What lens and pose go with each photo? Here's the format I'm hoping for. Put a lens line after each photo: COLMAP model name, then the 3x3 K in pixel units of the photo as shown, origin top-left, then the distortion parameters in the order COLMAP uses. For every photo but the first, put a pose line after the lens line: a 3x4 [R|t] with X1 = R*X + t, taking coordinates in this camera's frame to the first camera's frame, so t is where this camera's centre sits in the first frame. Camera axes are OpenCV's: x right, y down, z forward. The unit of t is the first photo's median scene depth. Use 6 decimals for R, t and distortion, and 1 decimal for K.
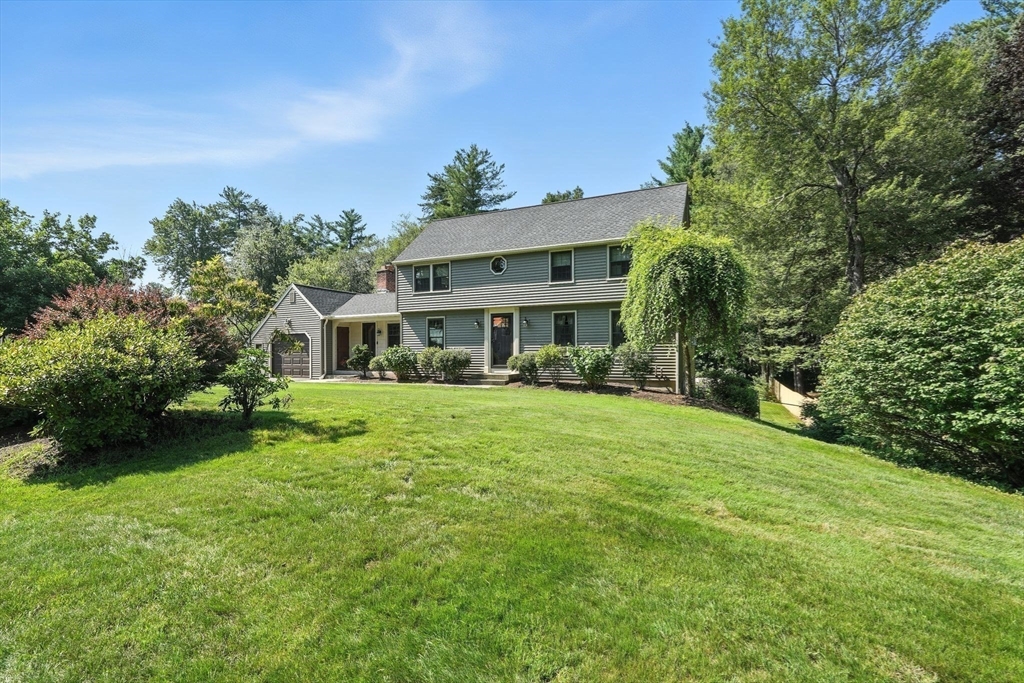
lens RADIAL K [[449.0, 0, 512.0], [0, 449.0, 341.5], [0, 0, 1]] dist [-0.011792, 0.006217]
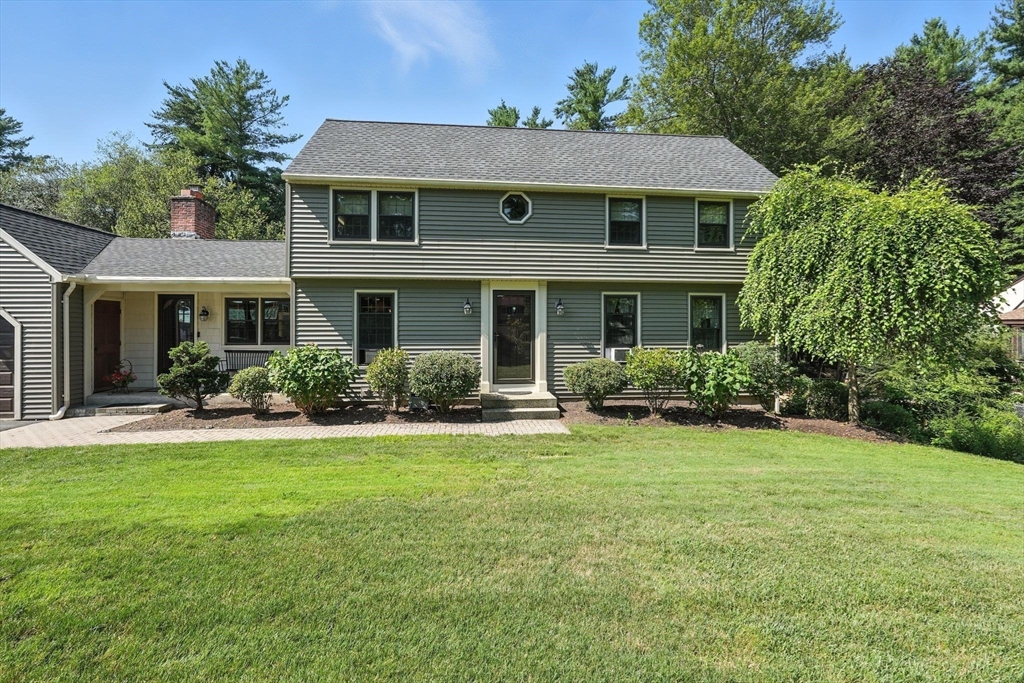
lens RADIAL K [[457.5, 0, 512.8], [0, 457.5, 329.5], [0, 0, 1]] dist [-0.022277, 0.009332]
pose [[0.862221, 0.007990, 0.506470, -0.272669], [-0.015600, 0.999820, 0.010783, -0.015462], [-0.506292, -0.017199, 0.862190, 0.405056]]
